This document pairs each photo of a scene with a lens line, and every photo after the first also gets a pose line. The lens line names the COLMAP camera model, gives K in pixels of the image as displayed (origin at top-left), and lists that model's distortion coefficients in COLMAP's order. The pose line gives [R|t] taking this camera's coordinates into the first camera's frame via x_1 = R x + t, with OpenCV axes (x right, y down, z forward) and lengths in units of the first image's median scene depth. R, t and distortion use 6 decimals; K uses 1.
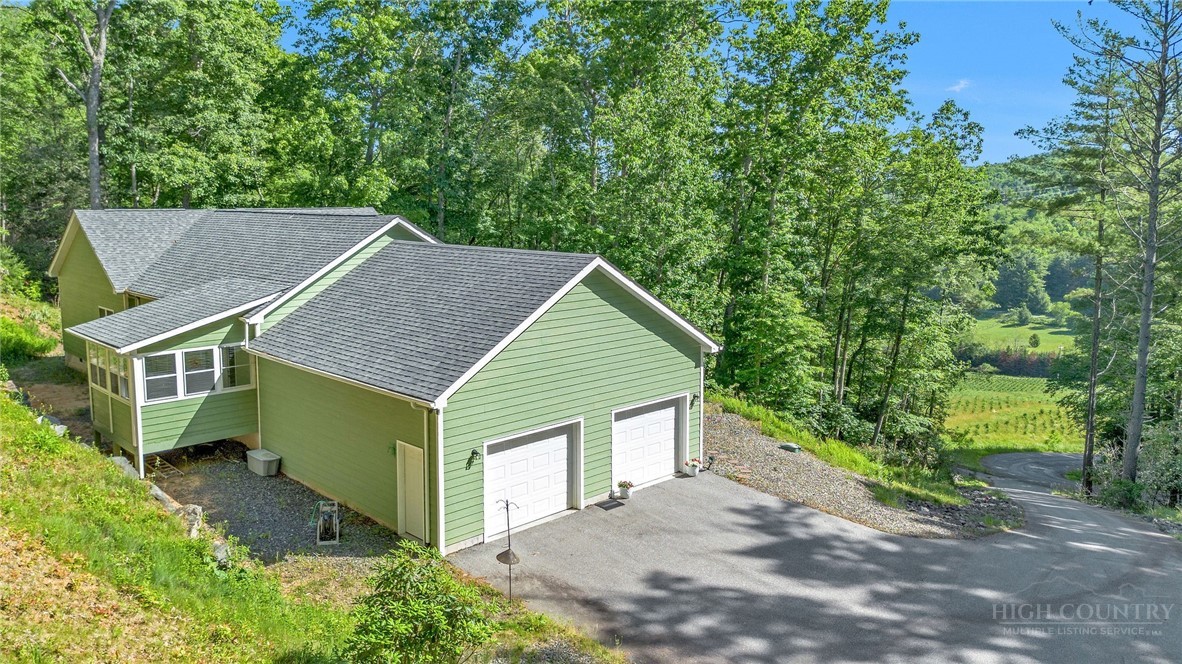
lens RADIAL K [[849.8, 0, 605.7], [0, 849.8, 306.1], [0, 0, 1]] dist [0.044573, -0.038083]
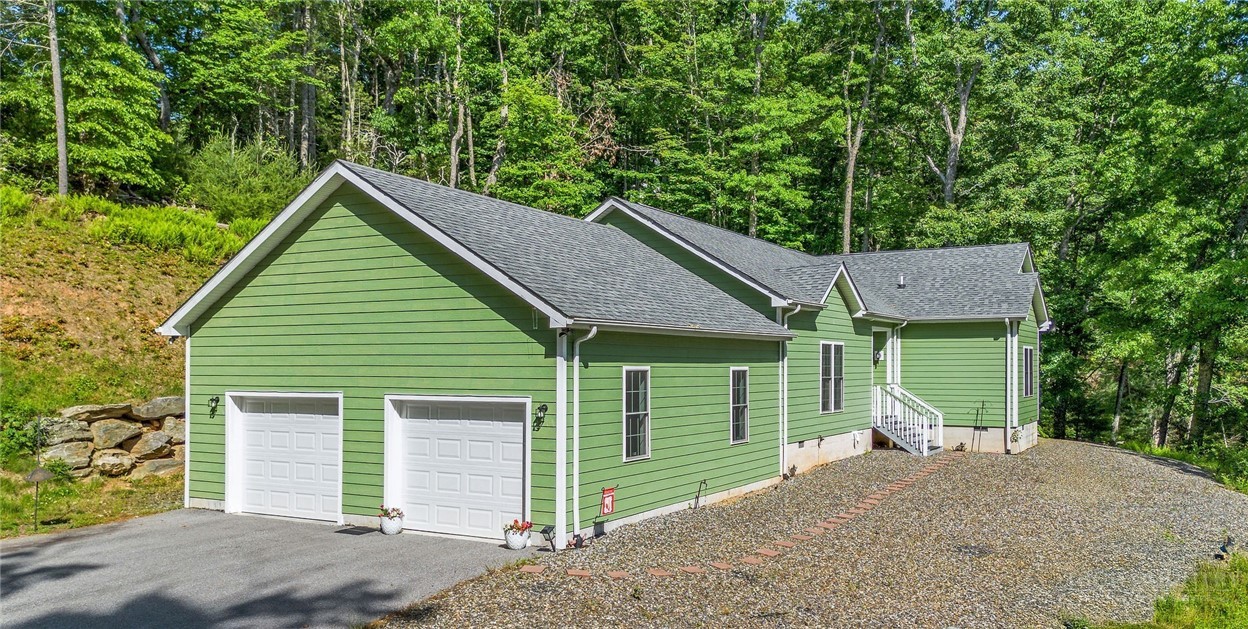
lens RADIAL K [[942.4, 0, 670.0], [0, 942.4, 360.0], [0, 0, 1]] dist [0.032415, -0.008865]
pose [[0.282136, -0.006182, -0.959354, 0.359585], [-0.116408, 0.992370, -0.040629, 0.045733], [0.952286, 0.123139, 0.279264, 0.457726]]
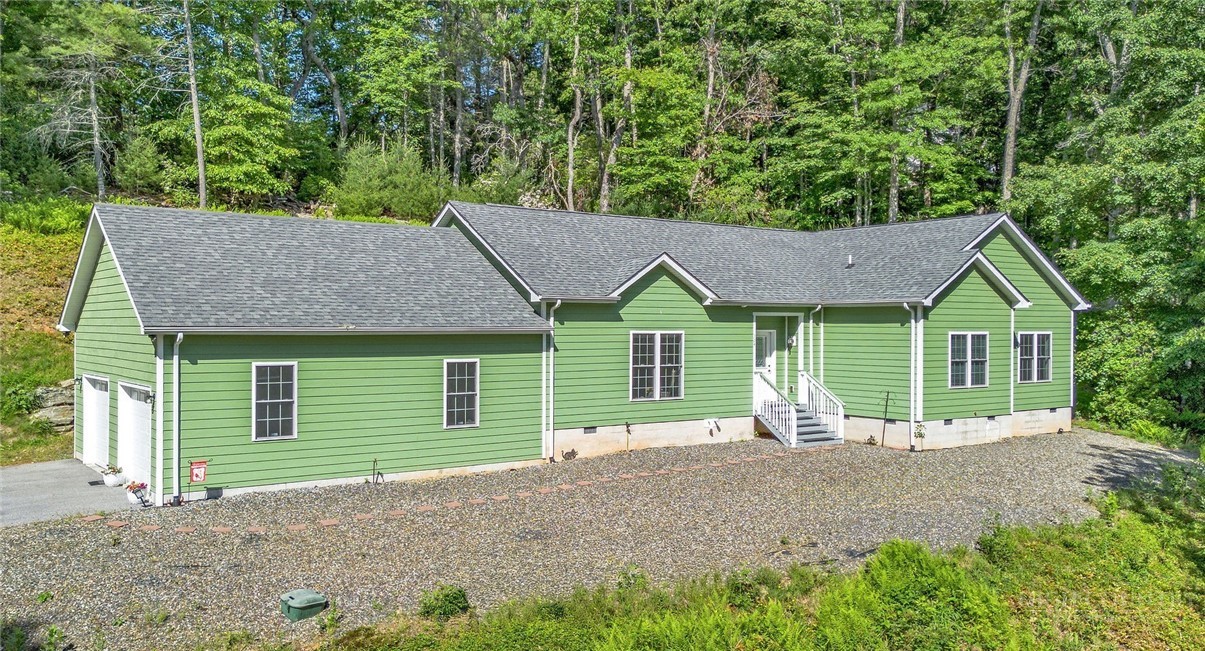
lens RADIAL K [[1004.5, 0, 641.1], [0, 1004.5, 332.9], [0, 0, 1]] dist [0.037588, 0.000951]
pose [[-0.121724, 0.006053, -0.992546, 0.443591], [-0.124563, 0.991983, 0.021325, -0.003775], [0.984717, 0.126230, -0.119994, 0.735320]]
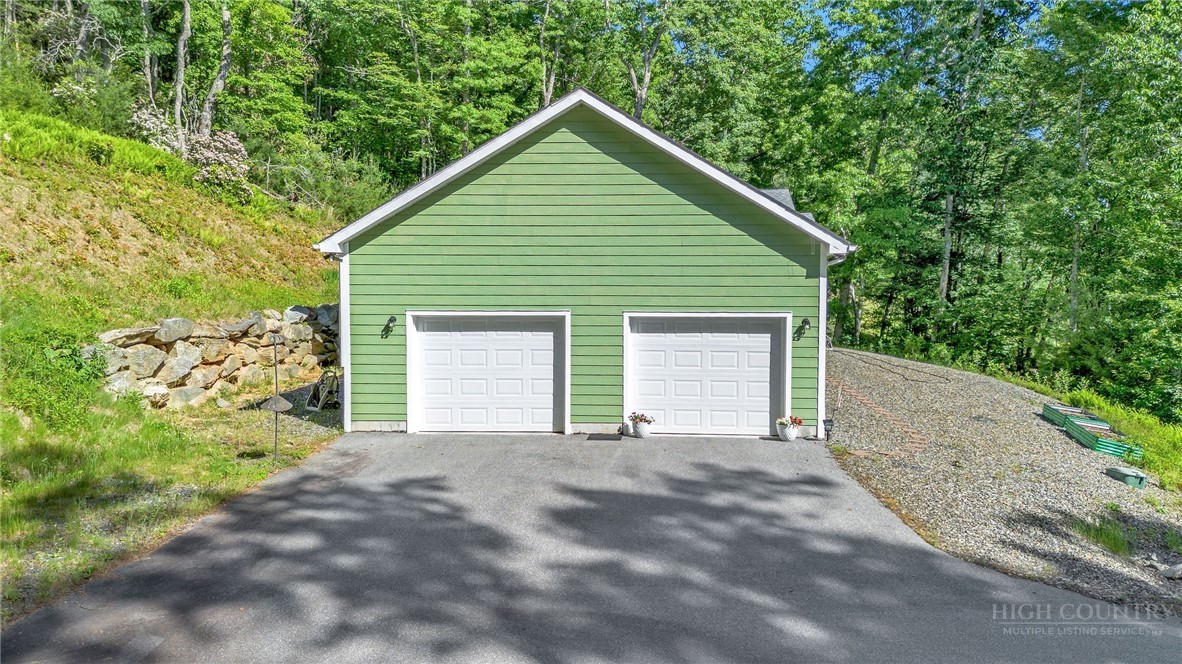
lens RADIAL K [[849.8, 0, 592.6], [0, 849.8, 327.2], [0, 0, 1]] dist [0.044573, -0.038083]
pose [[0.681228, 0.039488, -0.731006, 0.238866], [-0.091191, 0.995344, -0.031213, 0.073737], [0.726370, 0.087924, 0.681657, 0.220796]]
